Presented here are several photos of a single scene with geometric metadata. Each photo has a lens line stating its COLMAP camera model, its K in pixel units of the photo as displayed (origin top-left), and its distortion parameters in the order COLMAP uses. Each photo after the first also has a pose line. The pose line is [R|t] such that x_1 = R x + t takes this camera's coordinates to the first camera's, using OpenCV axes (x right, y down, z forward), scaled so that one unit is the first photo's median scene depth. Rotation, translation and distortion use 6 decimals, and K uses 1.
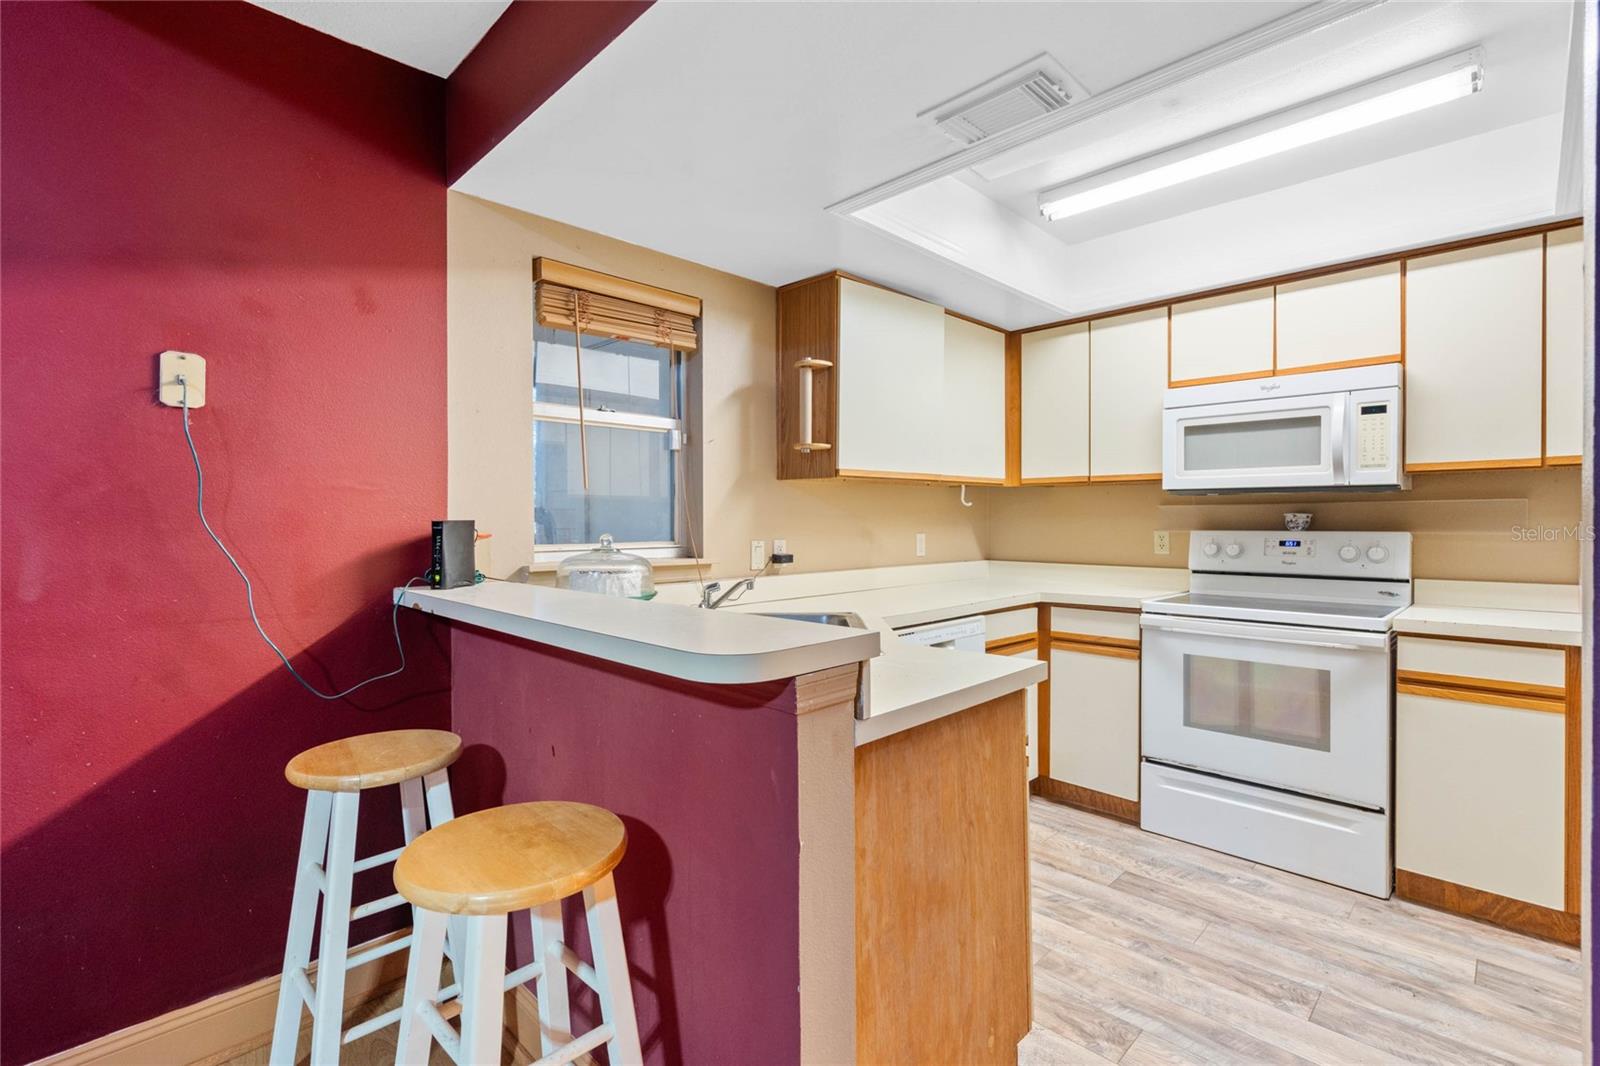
lens RADIAL K [[736.0, 0, 791.5], [0, 736.0, 524.5], [0, 0, 1]] dist [0.002353, -0.000717]
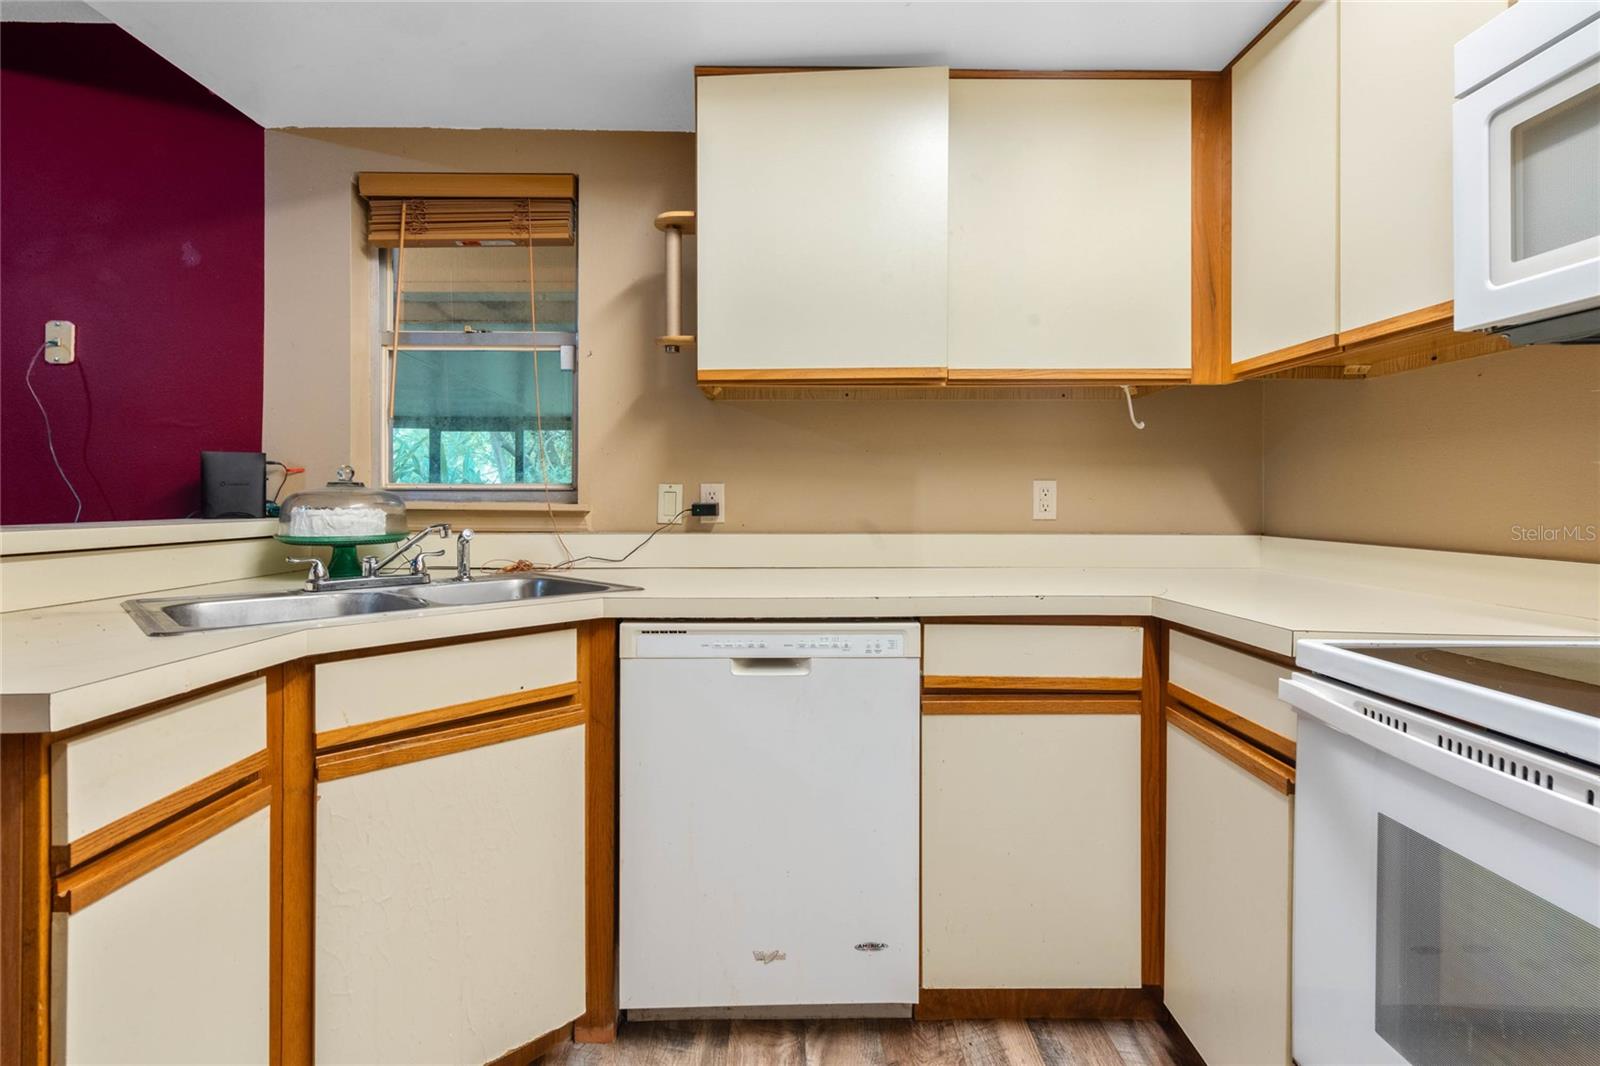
lens RADIAL K [[736.0, 0, 792.9], [0, 736.0, 499.1], [0, 0, 1]] dist [0.002353, -0.000717]
pose [[0.717204, 0.006615, -0.696831, 0.543098], [-0.007933, 0.999968, 0.001329, 0.034530], [0.696818, 0.004575, 0.717234, 0.548837]]
